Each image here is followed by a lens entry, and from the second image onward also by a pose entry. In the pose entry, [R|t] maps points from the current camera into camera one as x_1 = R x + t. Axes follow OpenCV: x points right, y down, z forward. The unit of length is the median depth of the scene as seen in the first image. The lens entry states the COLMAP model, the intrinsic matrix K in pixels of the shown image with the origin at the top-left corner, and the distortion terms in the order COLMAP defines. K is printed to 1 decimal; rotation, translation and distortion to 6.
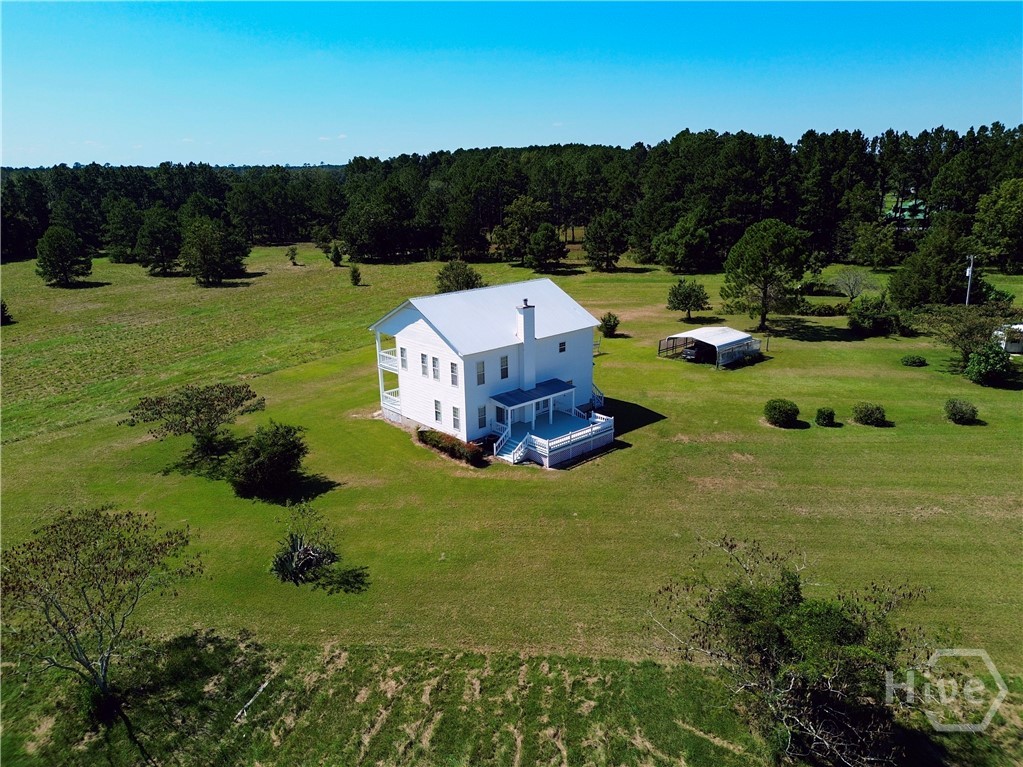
lens RADIAL K [[720.0, 0, 511.5], [0, 720.0, 383.5], [0, 0, 1]] dist [0.082792, -0.121751]
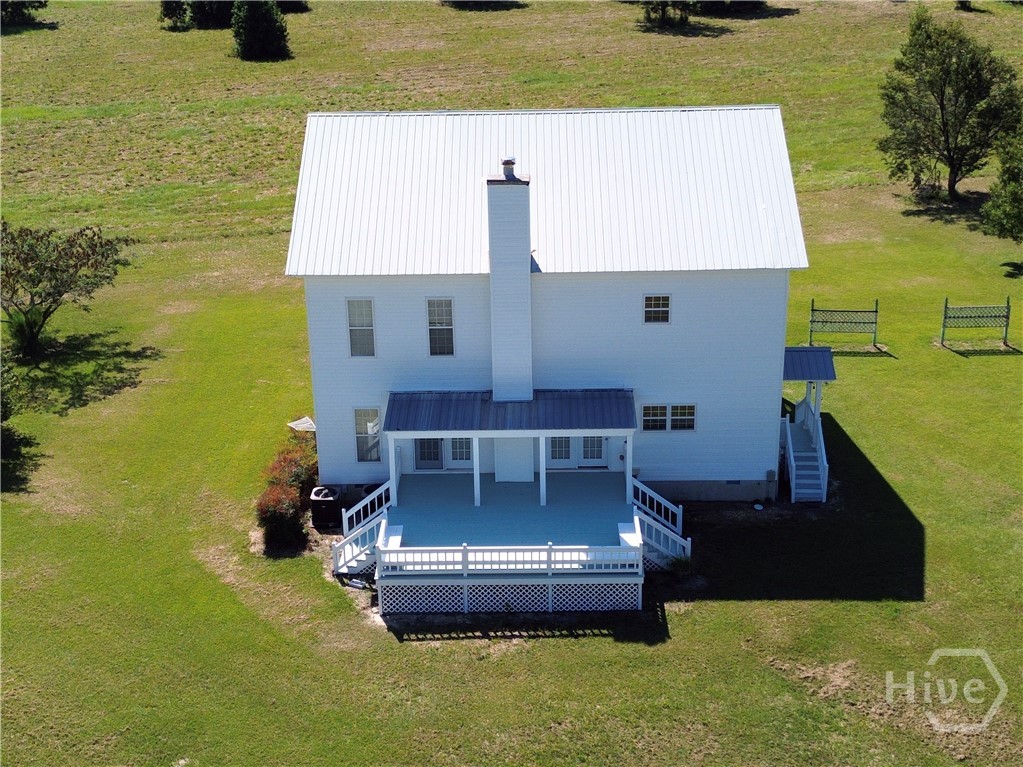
lens RADIAL K [[1439.7, 0, 511.5], [0, 1439.7, 383.5], [0, 0, 1]] dist [0.081345, -0.096394]
pose [[0.739904, 0.256440, -0.621917, 0.502062], [-0.189386, 0.966505, 0.173210, -0.133227], [0.645504, -0.010376, 0.763687, 0.440028]]
